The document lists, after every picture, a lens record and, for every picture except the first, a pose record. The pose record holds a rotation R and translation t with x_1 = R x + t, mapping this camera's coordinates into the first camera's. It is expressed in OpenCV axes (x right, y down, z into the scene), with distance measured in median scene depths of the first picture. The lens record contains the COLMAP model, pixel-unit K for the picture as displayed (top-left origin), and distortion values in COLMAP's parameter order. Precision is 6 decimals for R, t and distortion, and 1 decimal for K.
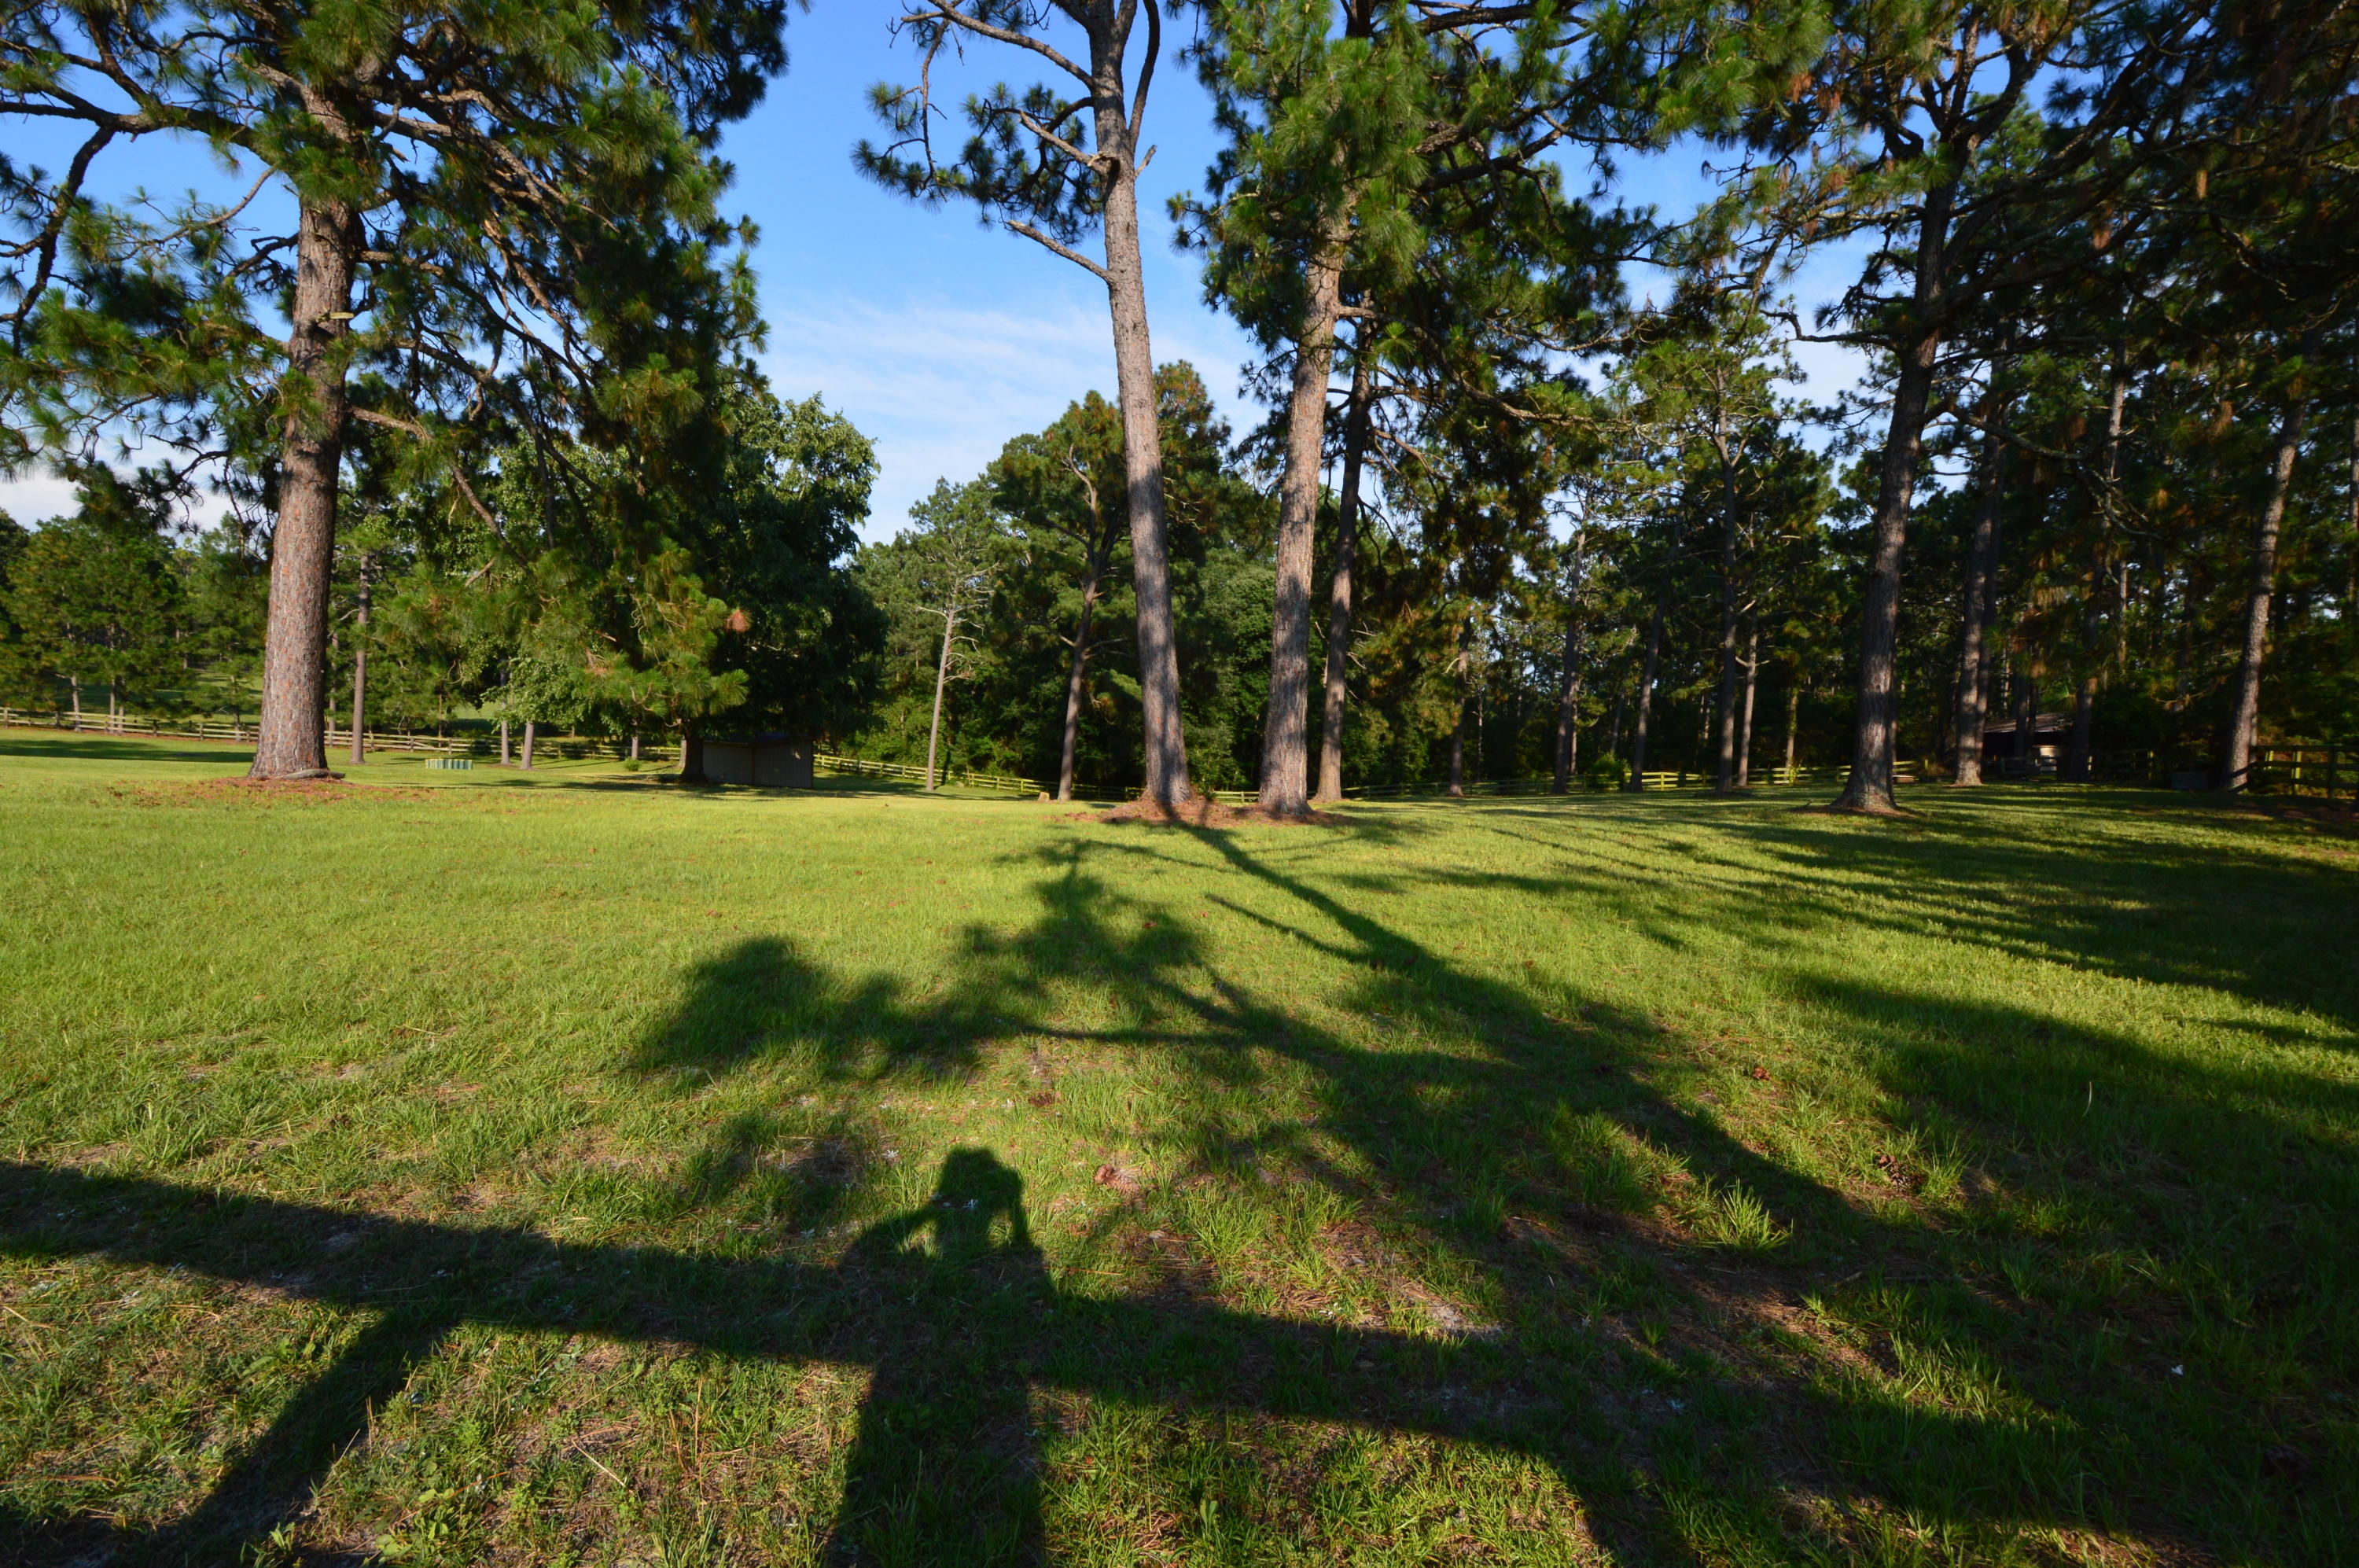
lens RADIAL K [[1042.6, 0, 1199.6], [0, 1042.6, 783.6], [0, 0, 1]] dist [-0.001710, -0.003789]
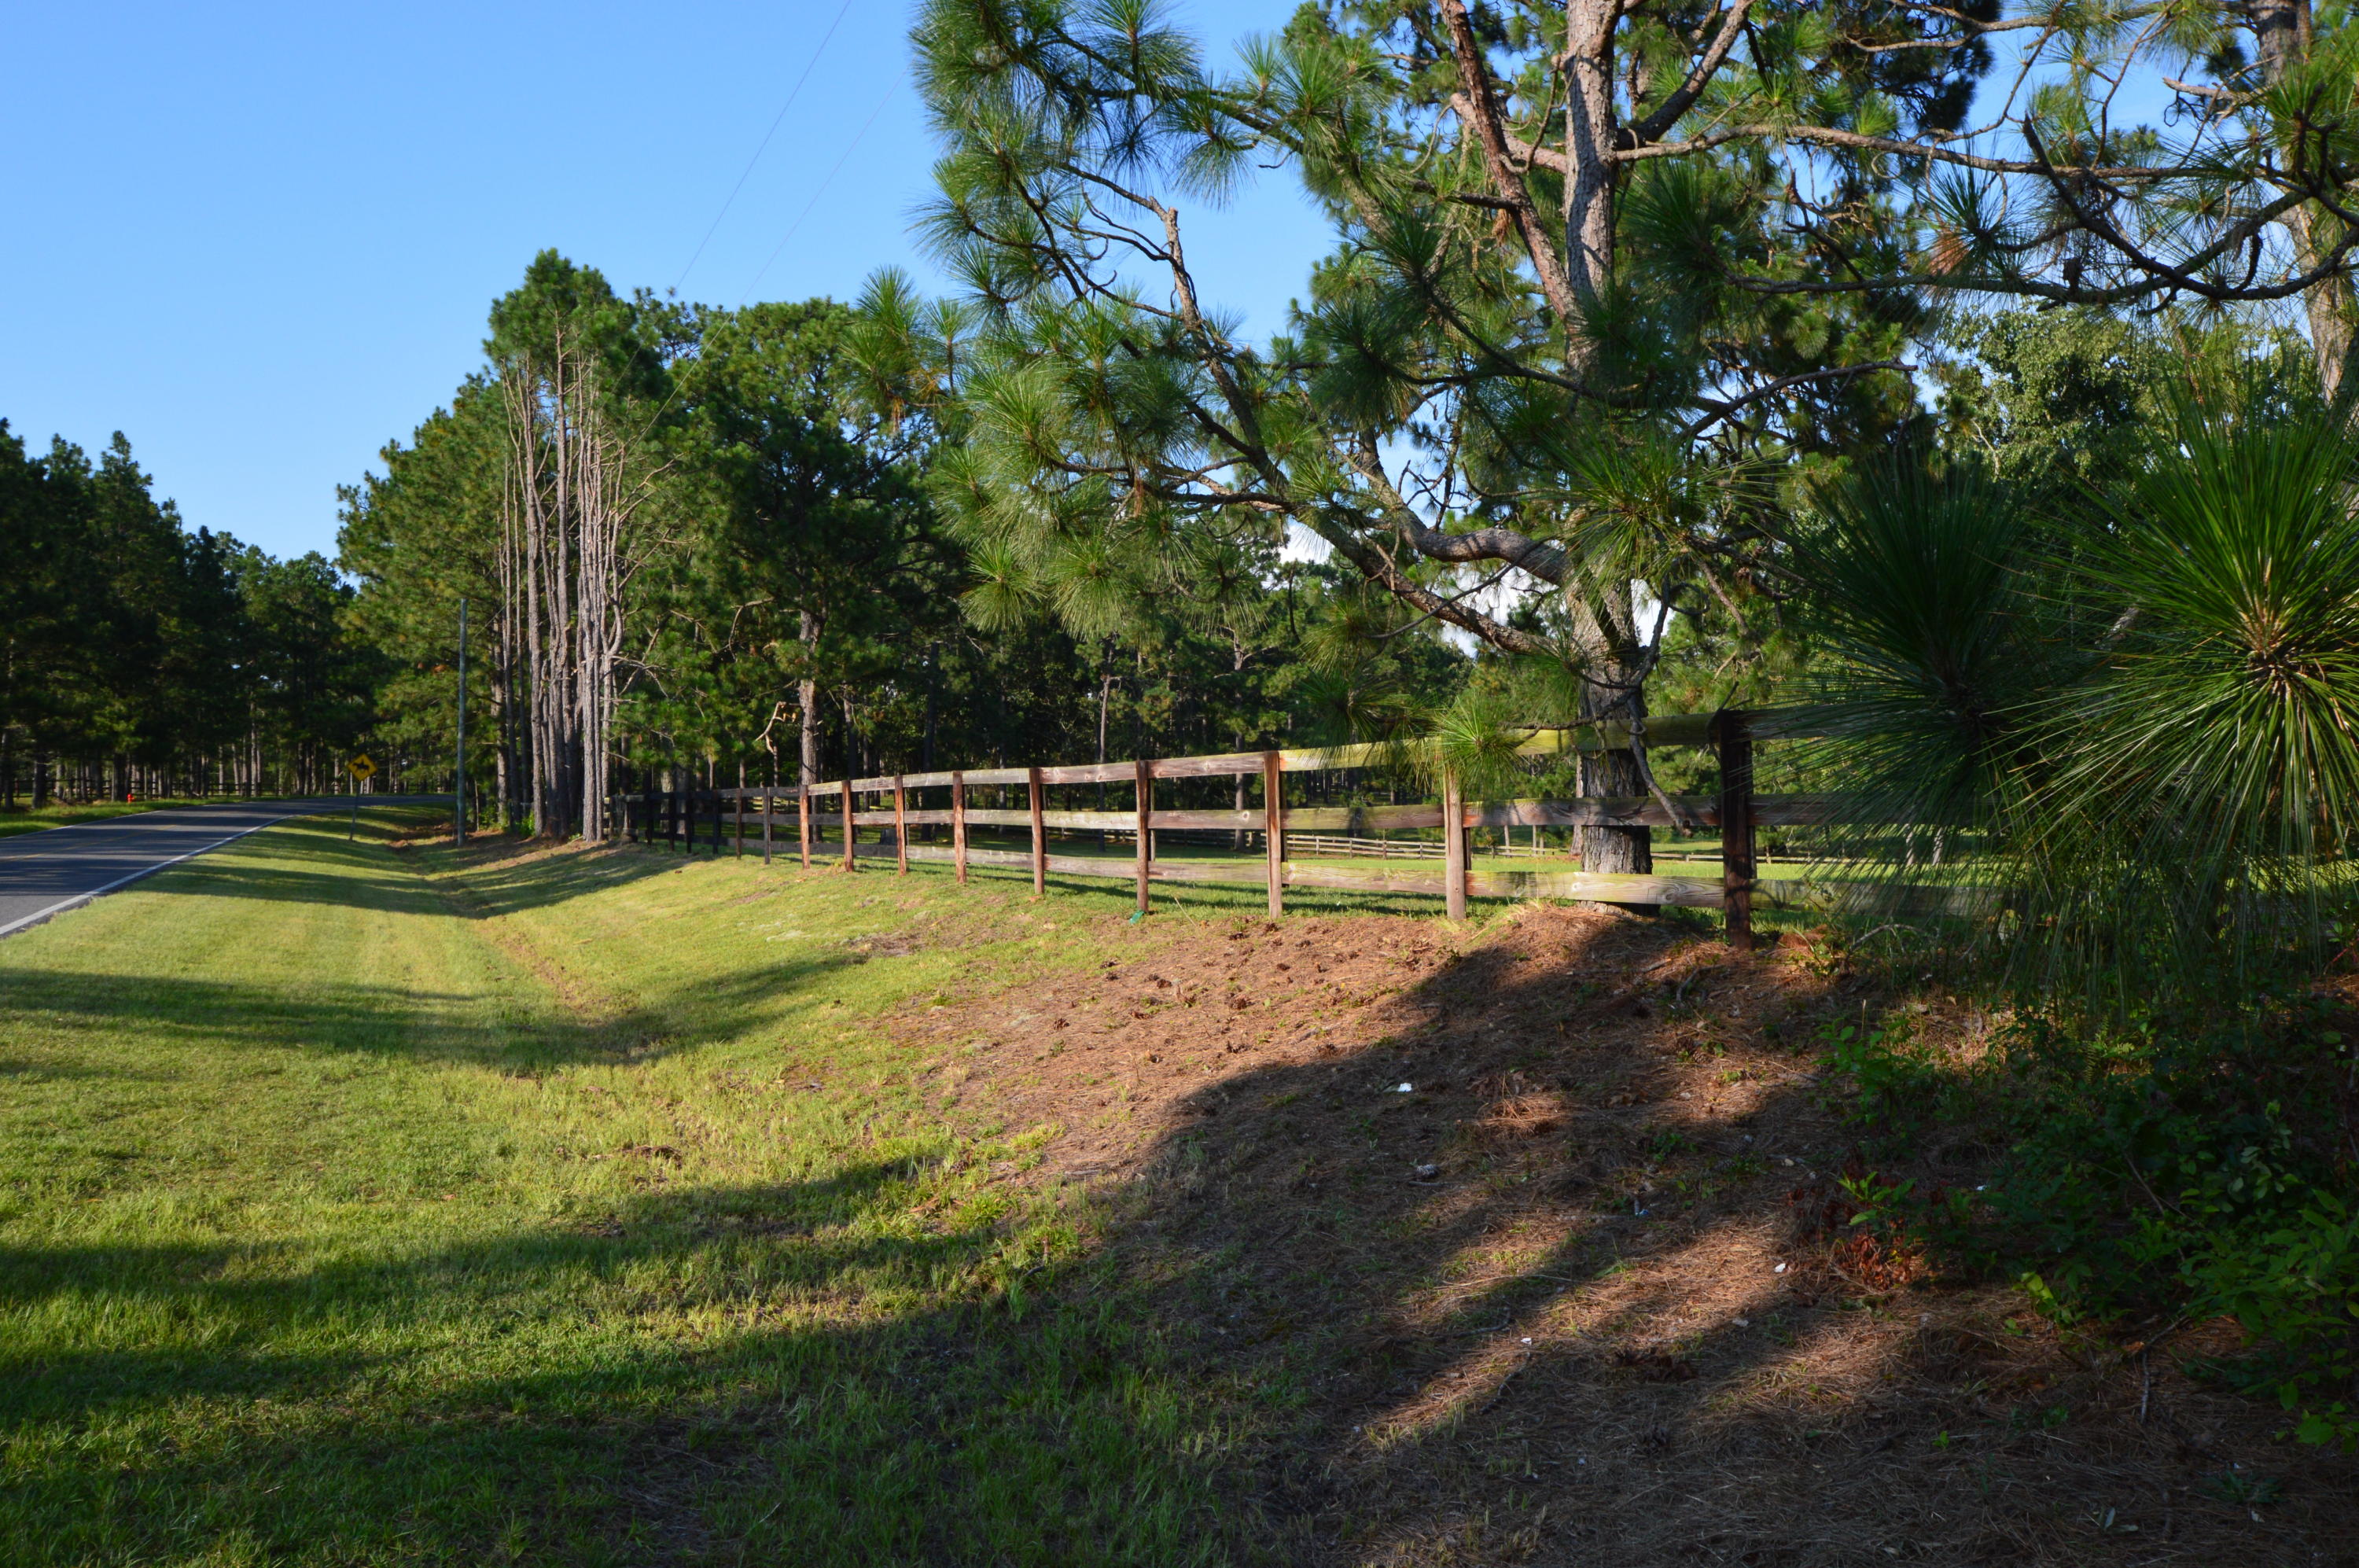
lens RADIAL K [[1800.2, 0, 1177.6], [0, 1800.2, 800.4], [0, 0, 1]] dist [-0.006656, -0.003312]
pose [[0.527593, -0.070694, -0.846550, 0.621737], [0.001796, 0.996622, -0.082106, 0.102554], [0.849495, 0.041798, 0.525938, -0.497078]]
